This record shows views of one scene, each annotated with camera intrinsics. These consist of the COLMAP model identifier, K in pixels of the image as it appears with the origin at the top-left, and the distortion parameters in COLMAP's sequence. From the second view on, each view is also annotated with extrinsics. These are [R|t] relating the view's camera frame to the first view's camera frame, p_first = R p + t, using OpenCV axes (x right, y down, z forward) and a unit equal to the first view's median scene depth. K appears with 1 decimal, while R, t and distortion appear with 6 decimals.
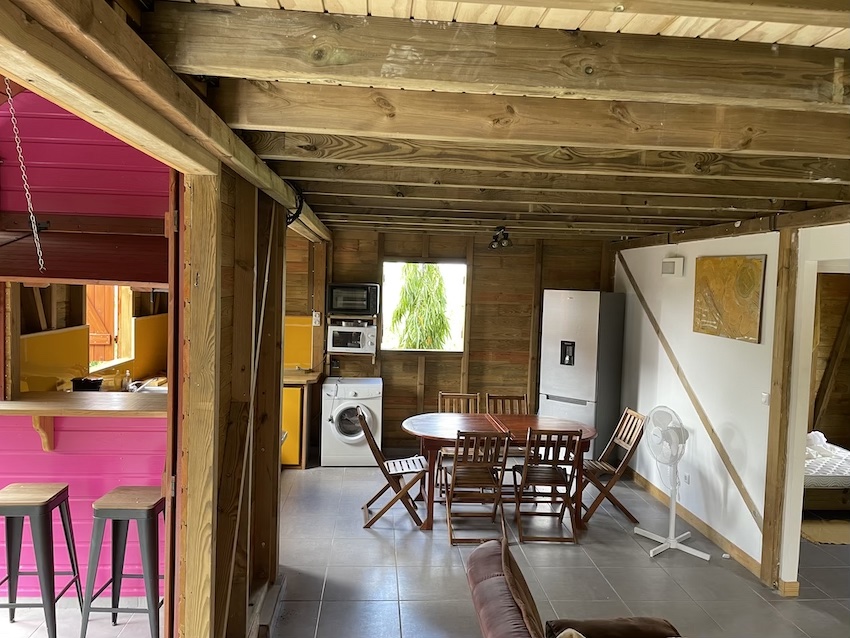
lens RADIAL K [[642.4, 0, 423.5], [0, 642.4, 317.9], [0, 0, 1]] dist [0.082764, -0.092664]
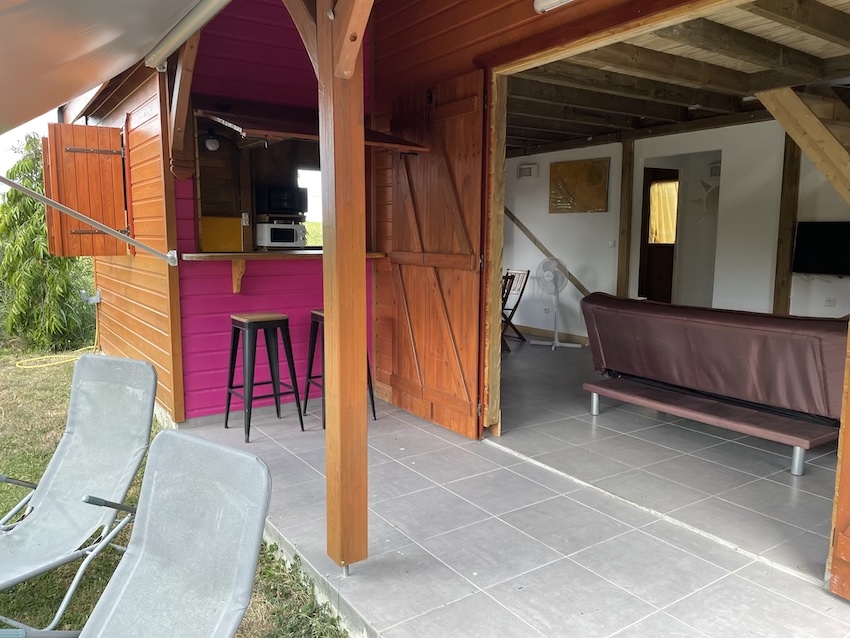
lens RADIAL K [[642.4, 0, 420.5], [0, 642.4, 323.4], [0, 0, 1]] dist [0.082764, -0.092664]
pose [[0.870064, -0.094621, 0.483772, -0.462516], [0.049893, 0.993268, 0.104541, 0.079457], [-0.490408, -0.066821, 0.868928, -0.143111]]
